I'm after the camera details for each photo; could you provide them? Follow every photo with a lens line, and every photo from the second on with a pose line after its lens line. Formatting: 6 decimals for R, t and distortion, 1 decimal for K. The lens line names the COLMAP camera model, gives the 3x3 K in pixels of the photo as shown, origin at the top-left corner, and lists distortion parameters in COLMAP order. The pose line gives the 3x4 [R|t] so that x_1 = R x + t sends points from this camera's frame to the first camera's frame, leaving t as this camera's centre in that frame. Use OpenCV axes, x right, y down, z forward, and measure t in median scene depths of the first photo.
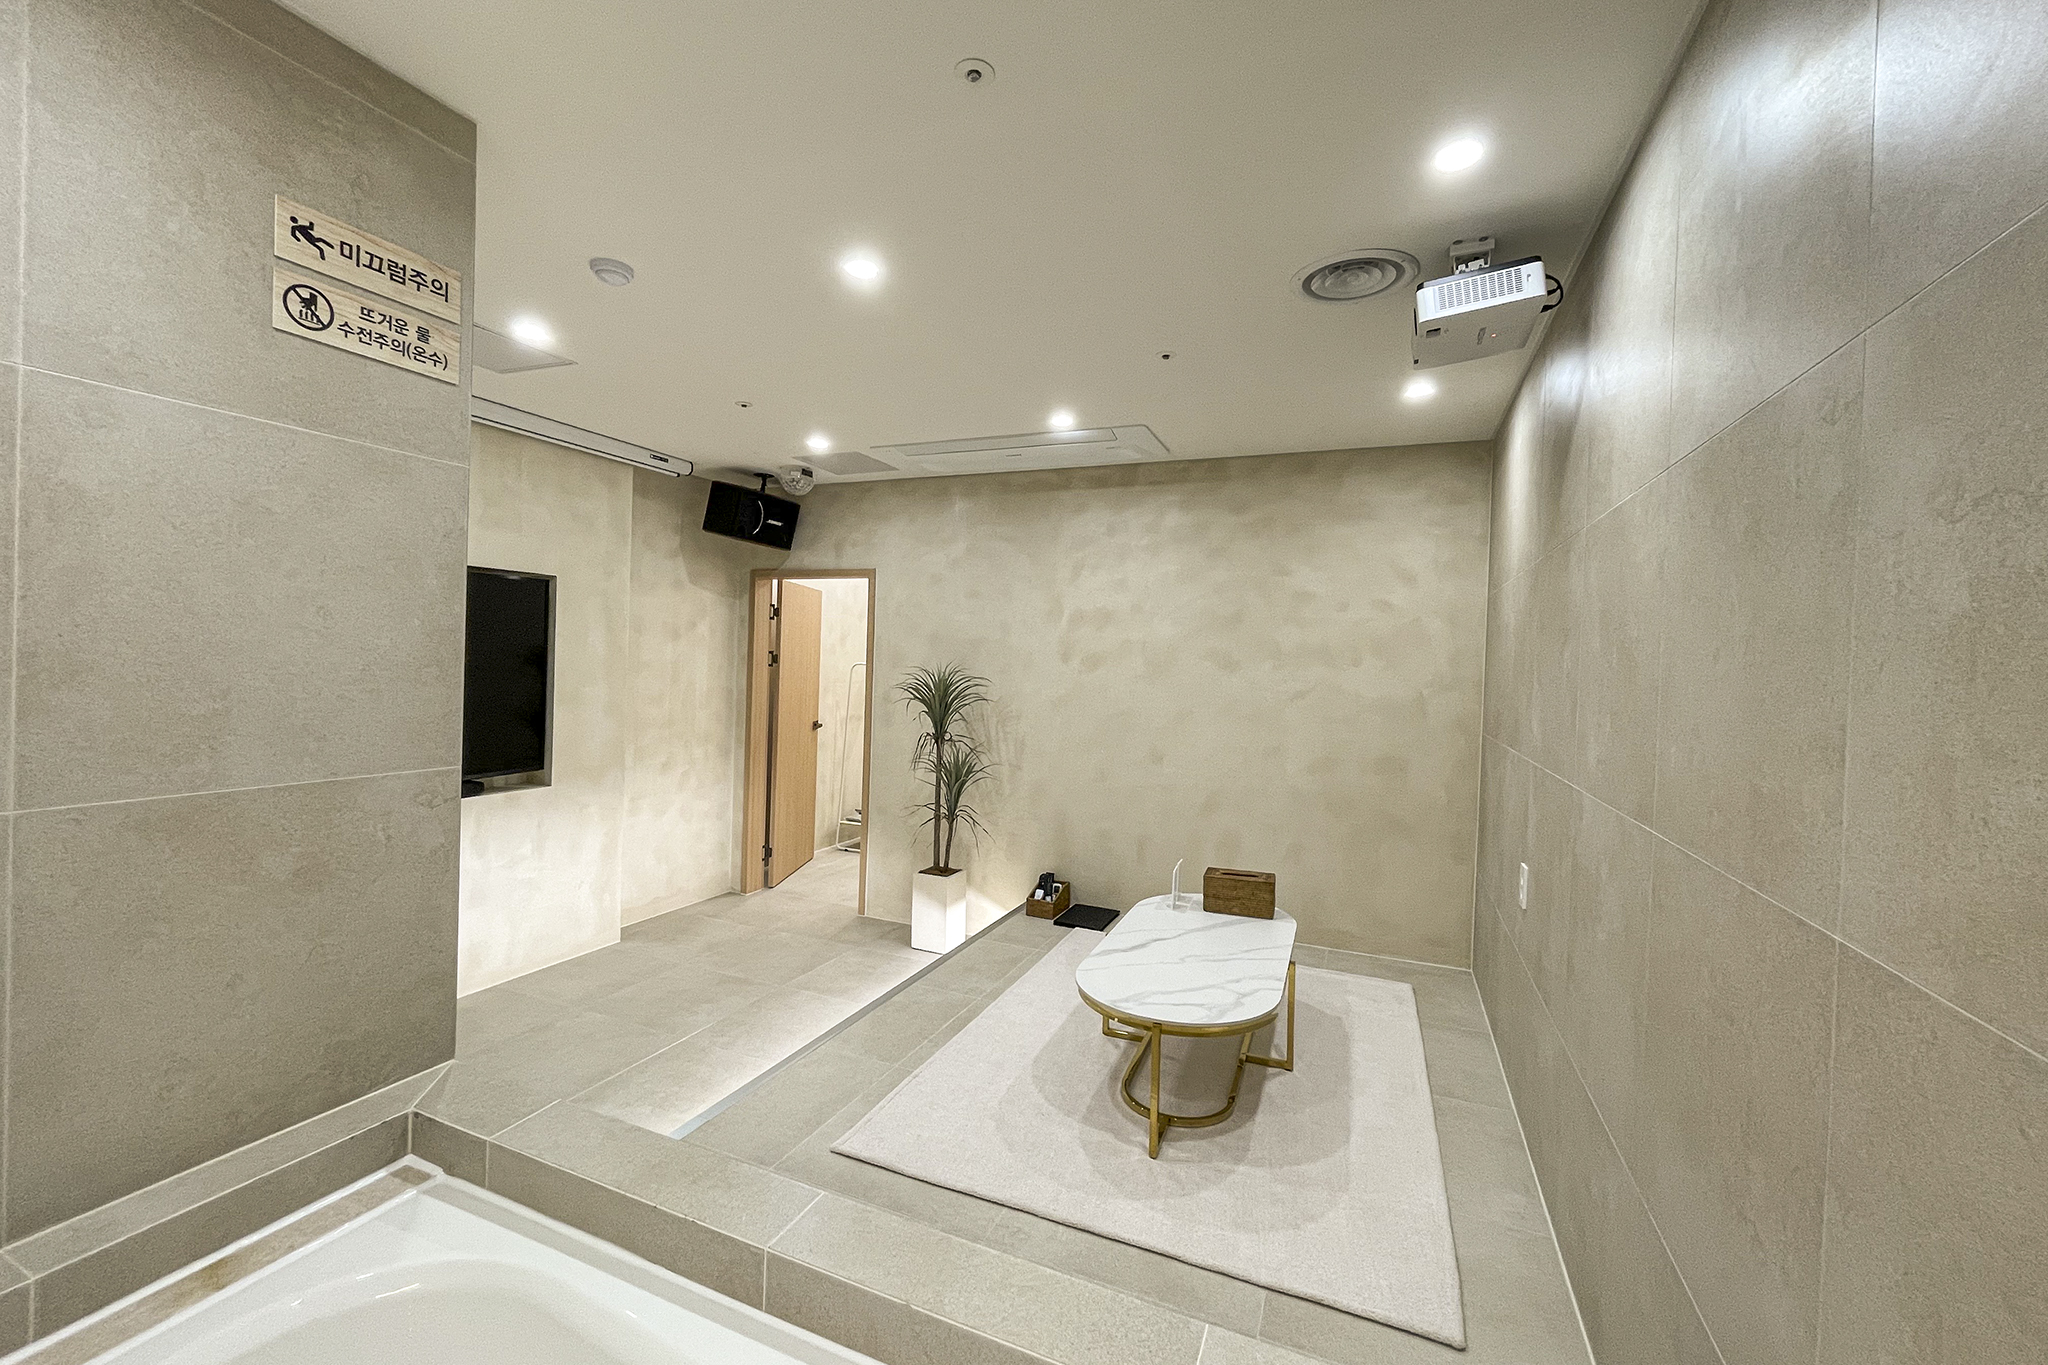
lens RADIAL K [[827.7, 0, 1020.5], [0, 827.7, 673.7], [0, 0, 1]] dist [-0.001090, -0.000758]
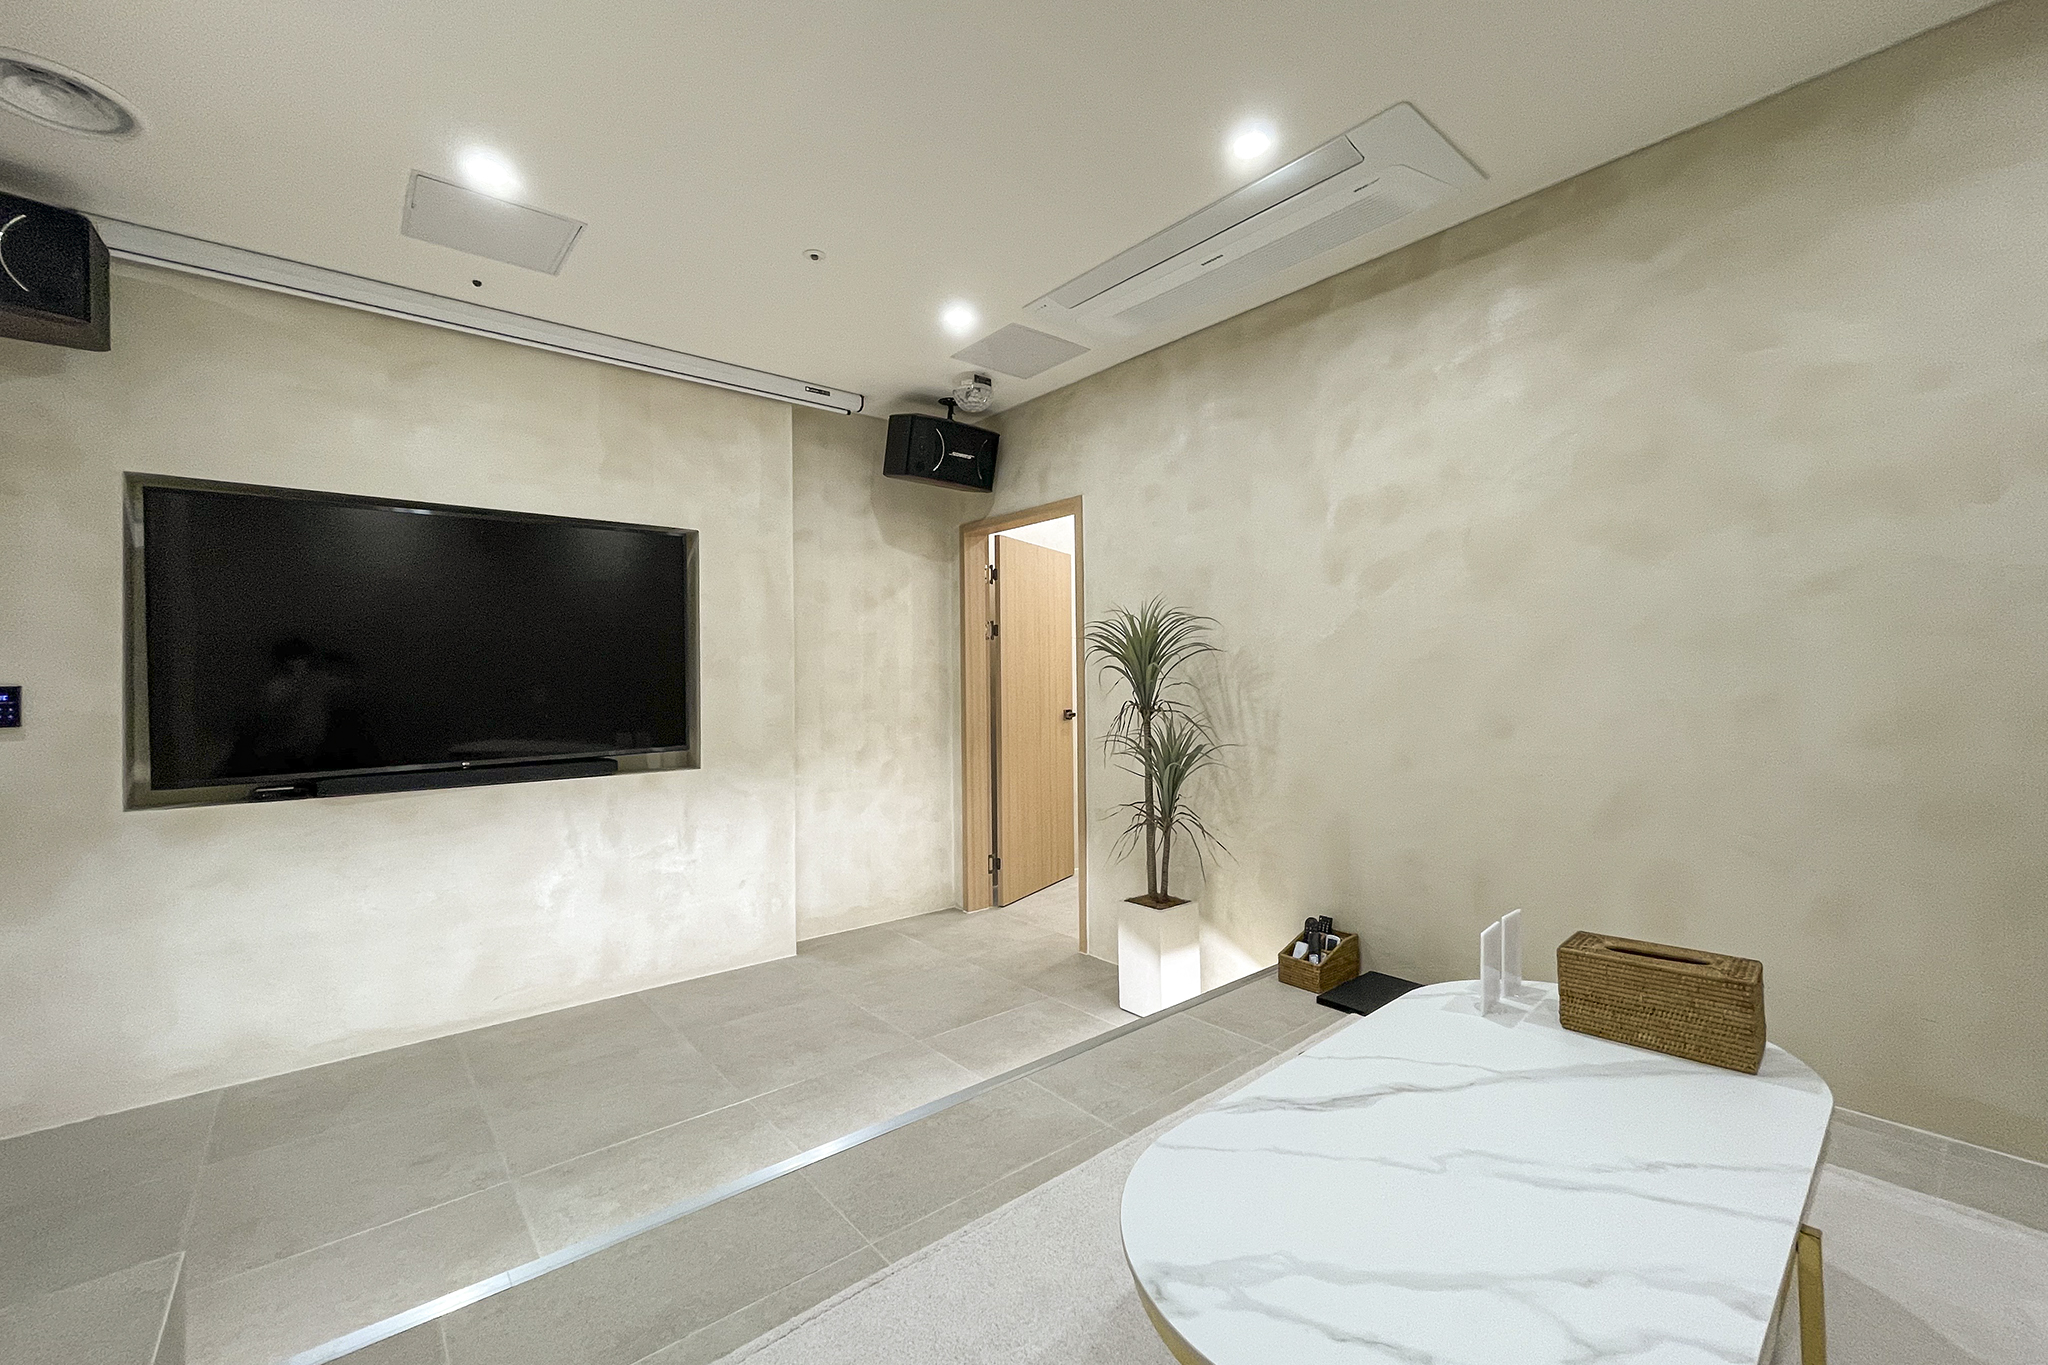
lens RADIAL K [[827.7, 0, 1020.5], [0, 827.7, 673.7], [0, 0, 1]] dist [-0.001090, -0.000758]
pose [[0.890830, -0.048143, -0.451780, 0.123109], [0.034538, 0.998669, -0.038317, 0.071707], [0.453023, 0.018530, 0.891306, 0.329253]]
